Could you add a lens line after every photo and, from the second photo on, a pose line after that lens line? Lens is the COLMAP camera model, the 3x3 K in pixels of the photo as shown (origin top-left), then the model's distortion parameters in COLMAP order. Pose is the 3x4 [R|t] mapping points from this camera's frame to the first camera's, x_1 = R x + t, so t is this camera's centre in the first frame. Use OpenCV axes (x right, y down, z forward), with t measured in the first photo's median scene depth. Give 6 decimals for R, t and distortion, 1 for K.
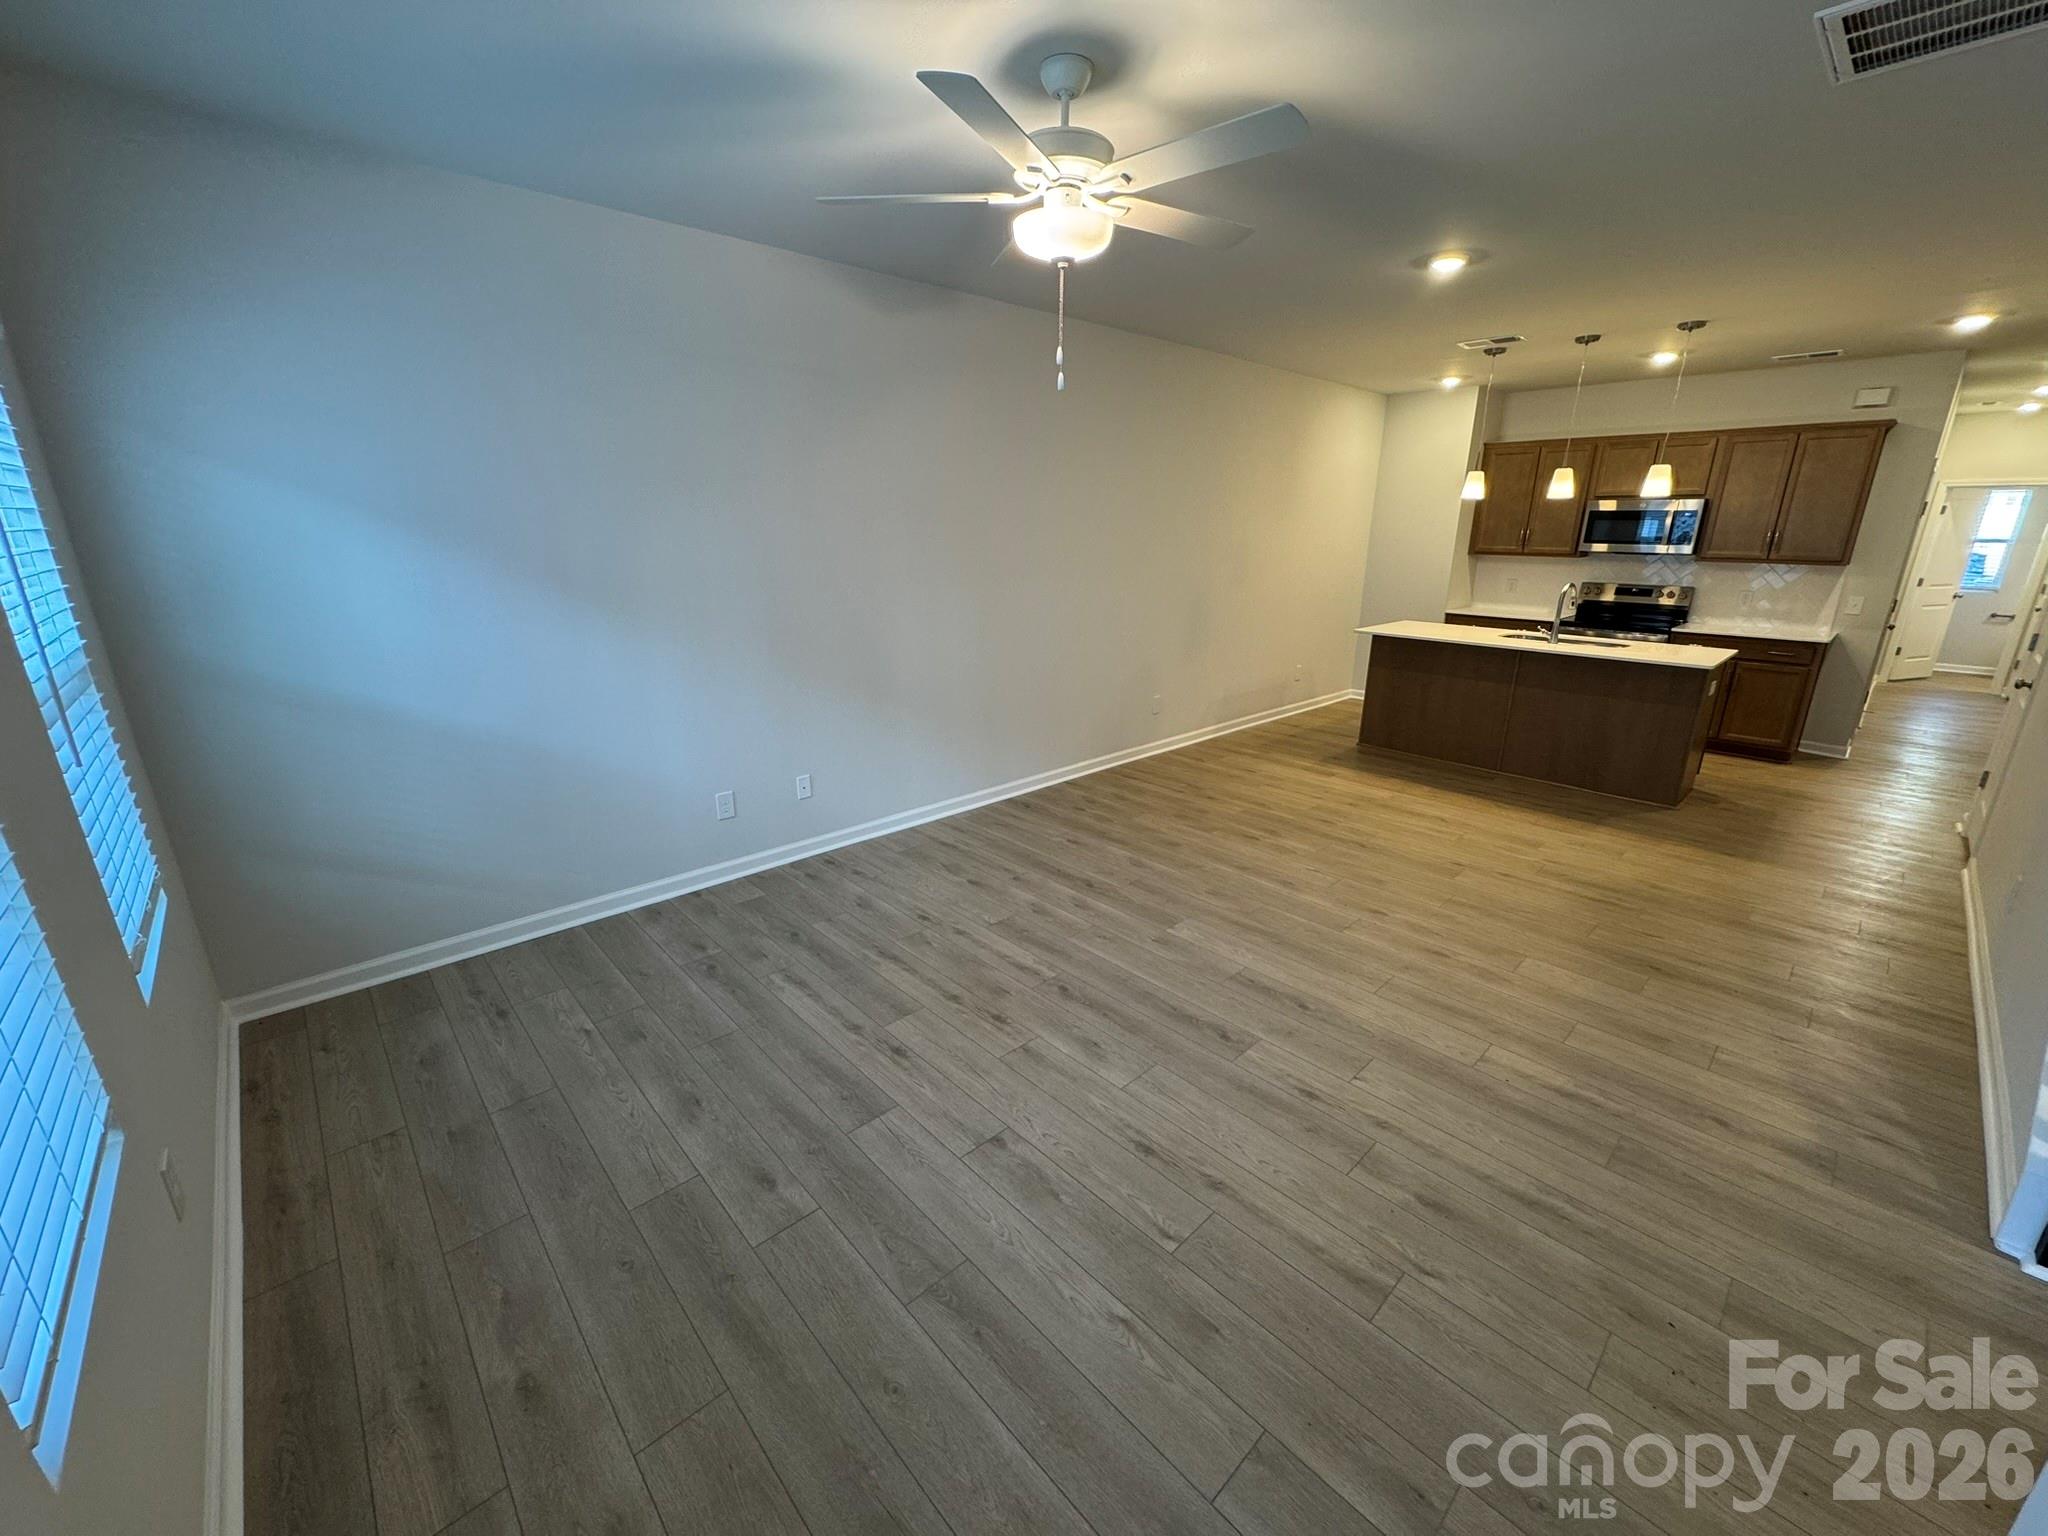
lens RADIAL K [[813.3, 0, 1023.2], [0, 813.3, 765.1], [0, 0, 1]] dist [-0.000272, 0.000281]
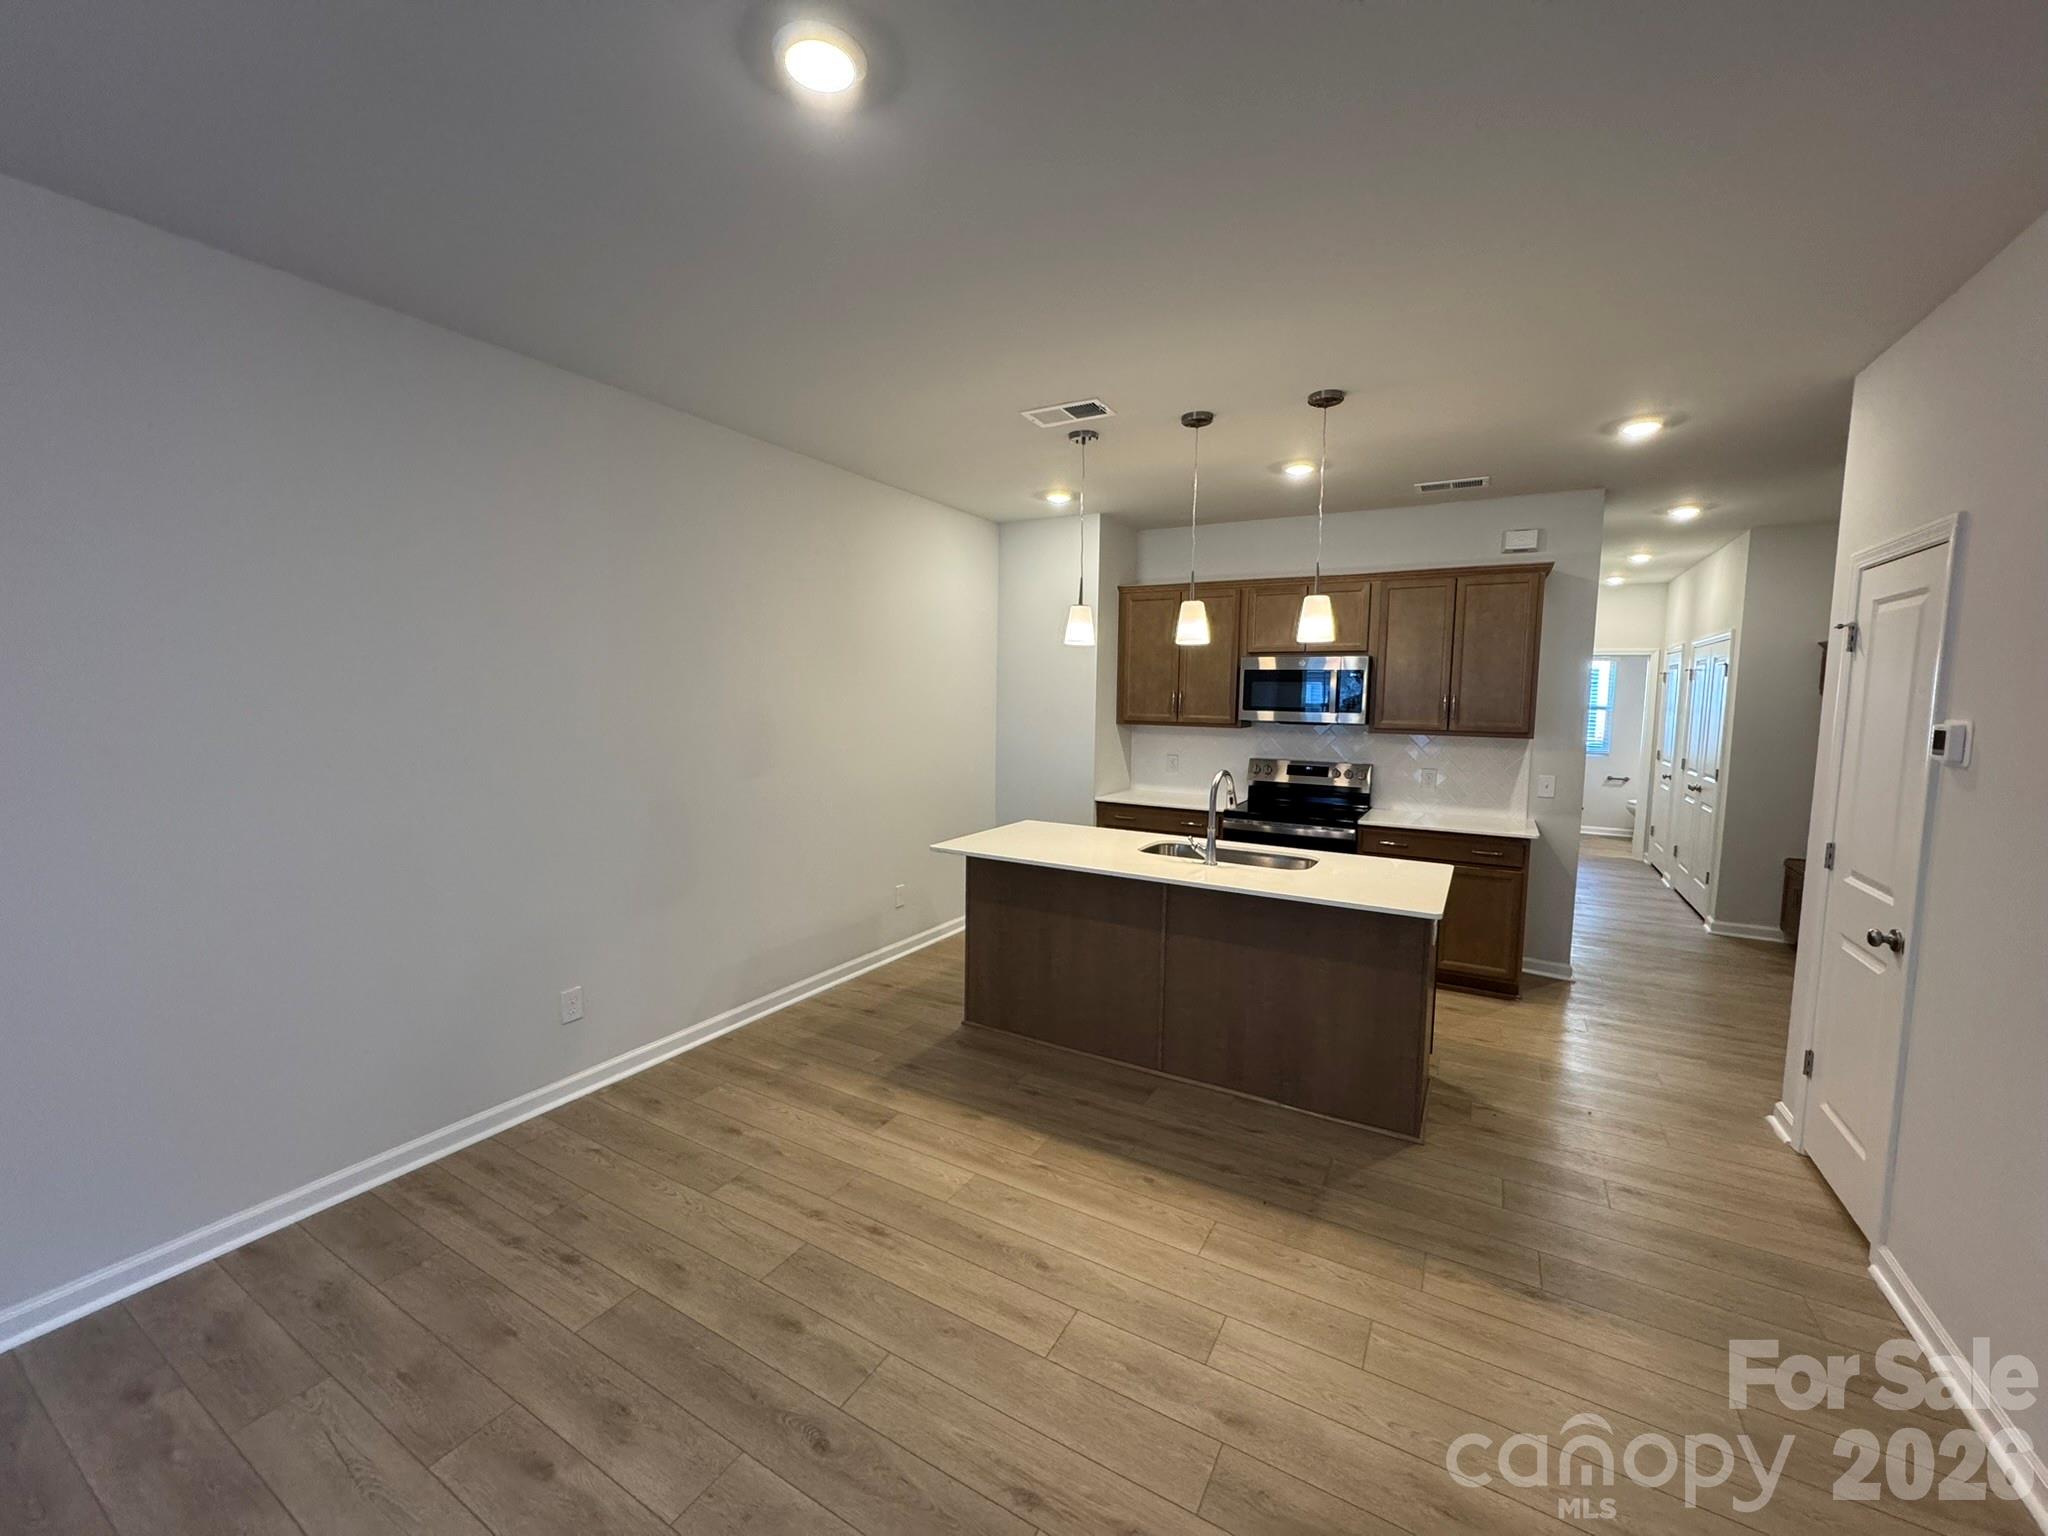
lens RADIAL K [[813.3, 0, 1023.2], [0, 813.3, 765.1], [0, 0, 1]] dist [-0.000272, 0.000281]
pose [[0.955886, -0.019241, 0.293108, 0.318104], [0.076100, 0.980005, -0.183847, -0.116526], [-0.283709, 0.198043, 0.938237, 0.419178]]
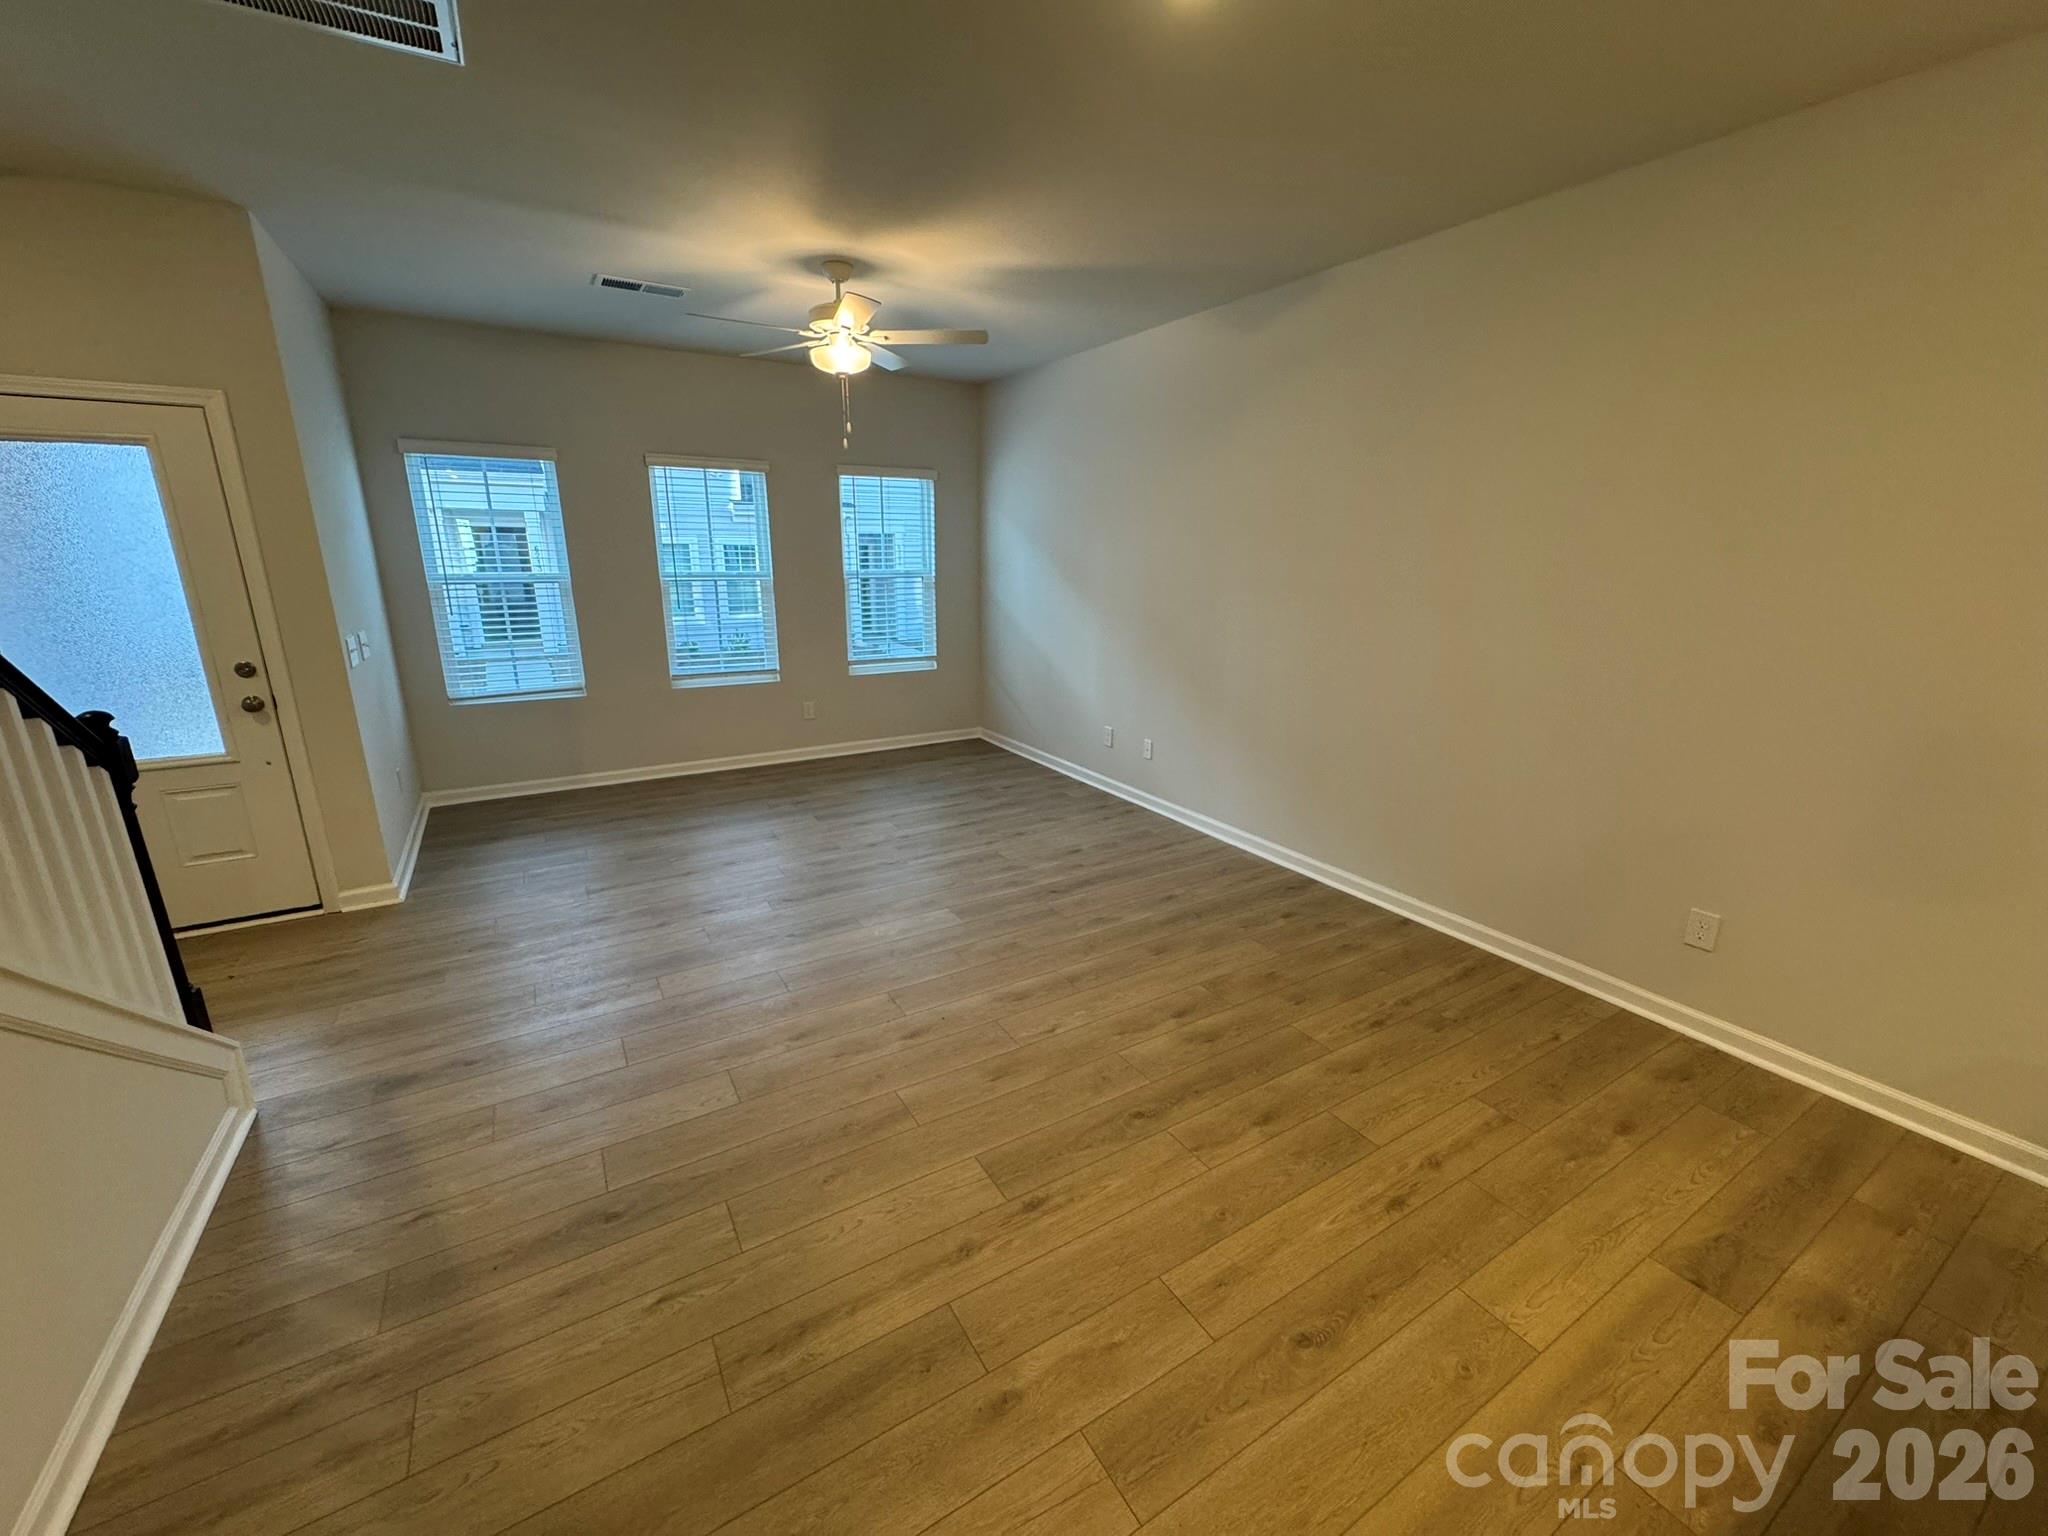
lens RADIAL K [[813.3, 0, 1023.2], [0, 813.3, 765.1], [0, 0, 1]] dist [-0.000272, 0.000281]
pose [[-0.203174, 0.250360, -0.946594, 0.702479], [-0.290474, 0.907826, 0.302453, -0.200617], [0.935064, 0.336411, -0.111723, 0.720171]]
